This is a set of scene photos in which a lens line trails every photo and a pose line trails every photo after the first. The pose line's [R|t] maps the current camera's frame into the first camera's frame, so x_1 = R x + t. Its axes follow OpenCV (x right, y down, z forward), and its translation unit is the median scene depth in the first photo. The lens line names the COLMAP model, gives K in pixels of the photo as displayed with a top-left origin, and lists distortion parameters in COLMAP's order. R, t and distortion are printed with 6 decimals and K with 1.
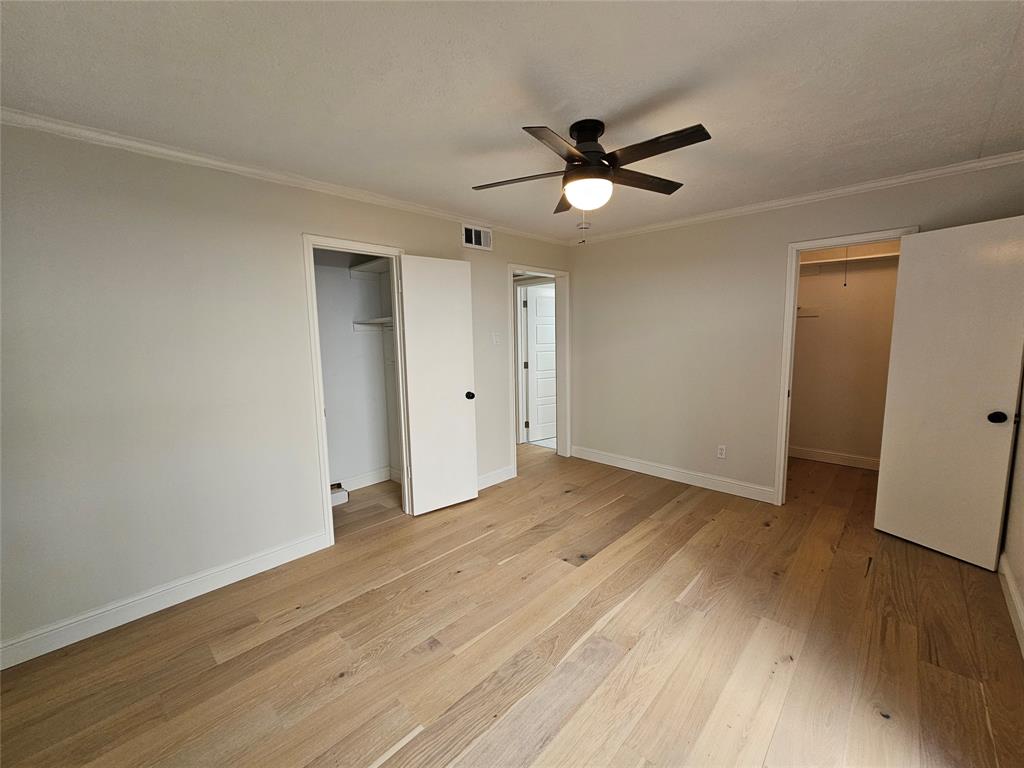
lens RADIAL K [[419.4, 0, 513.5], [0, 419.4, 383.2], [0, 0, 1]] dist [-0.001289, 0.000001]
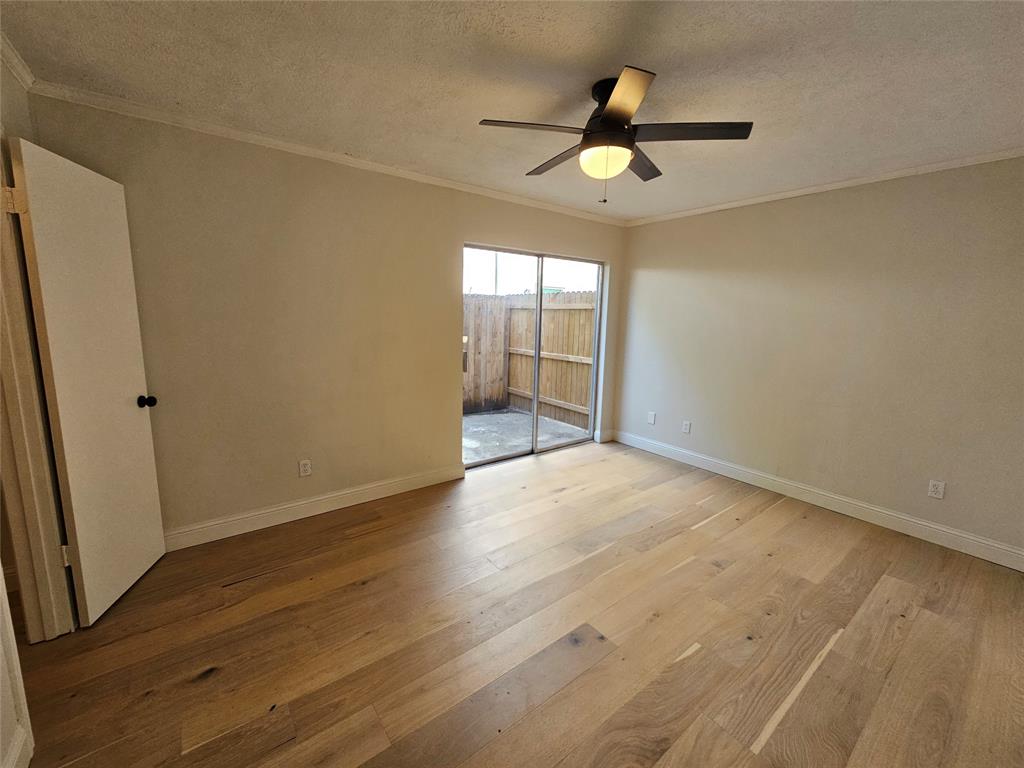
lens RADIAL K [[419.4, 0, 514.6], [0, 419.4, 380.1], [0, 0, 1]] dist [-0.001289, 0.000001]
pose [[-0.989052, -0.029631, 0.144562, 0.186131], [0.010593, 0.962848, 0.269837, -0.194198], [-0.147186, 0.268414, -0.951993, 1.626861]]
